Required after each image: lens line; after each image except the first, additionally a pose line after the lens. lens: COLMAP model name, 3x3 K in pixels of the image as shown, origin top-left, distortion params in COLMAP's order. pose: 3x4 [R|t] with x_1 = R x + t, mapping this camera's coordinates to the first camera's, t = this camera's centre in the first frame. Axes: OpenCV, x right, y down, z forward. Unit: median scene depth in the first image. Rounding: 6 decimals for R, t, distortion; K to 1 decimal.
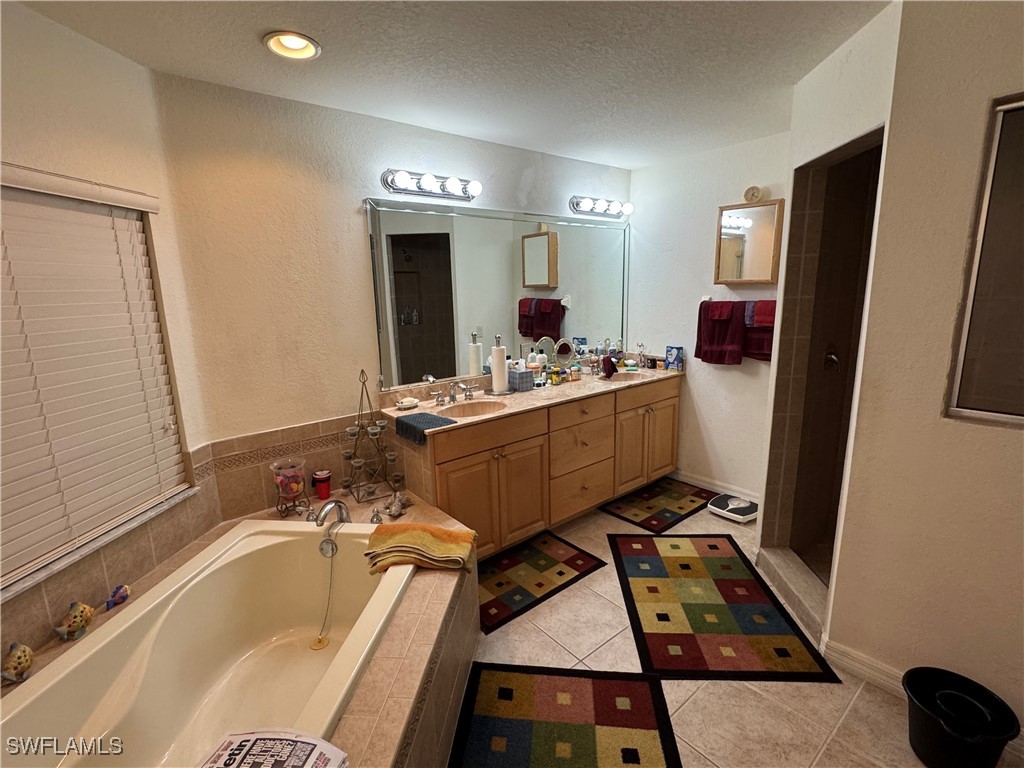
lens RADIAL K [[481.4, 0, 512.2], [0, 481.4, 381.7], [0, 0, 1]] dist [0.000124, 0.000650]
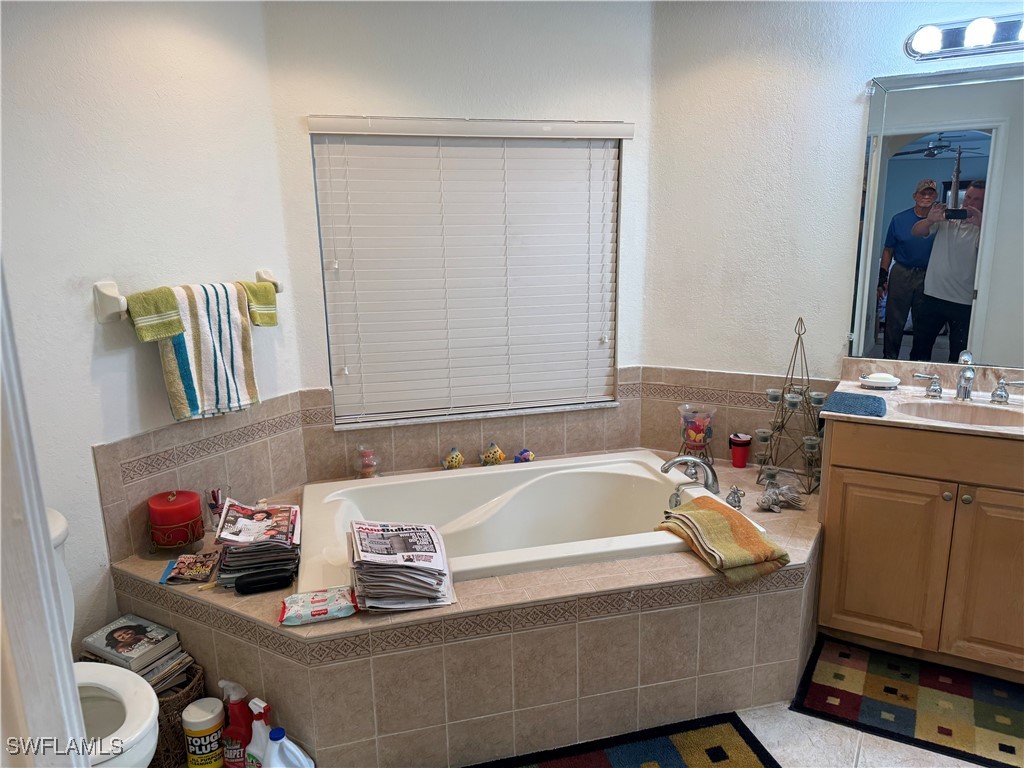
lens RADIAL K [[710.1, 0, 512.4], [0, 710.1, 388.6], [0, 0, 1]] dist [0.094744, -0.128915]
pose [[0.352051, 0.222437, -0.909166, 0.676411], [-0.173712, 0.970003, 0.170056, -0.035728], [0.919720, 0.098065, 0.380130, 0.191968]]
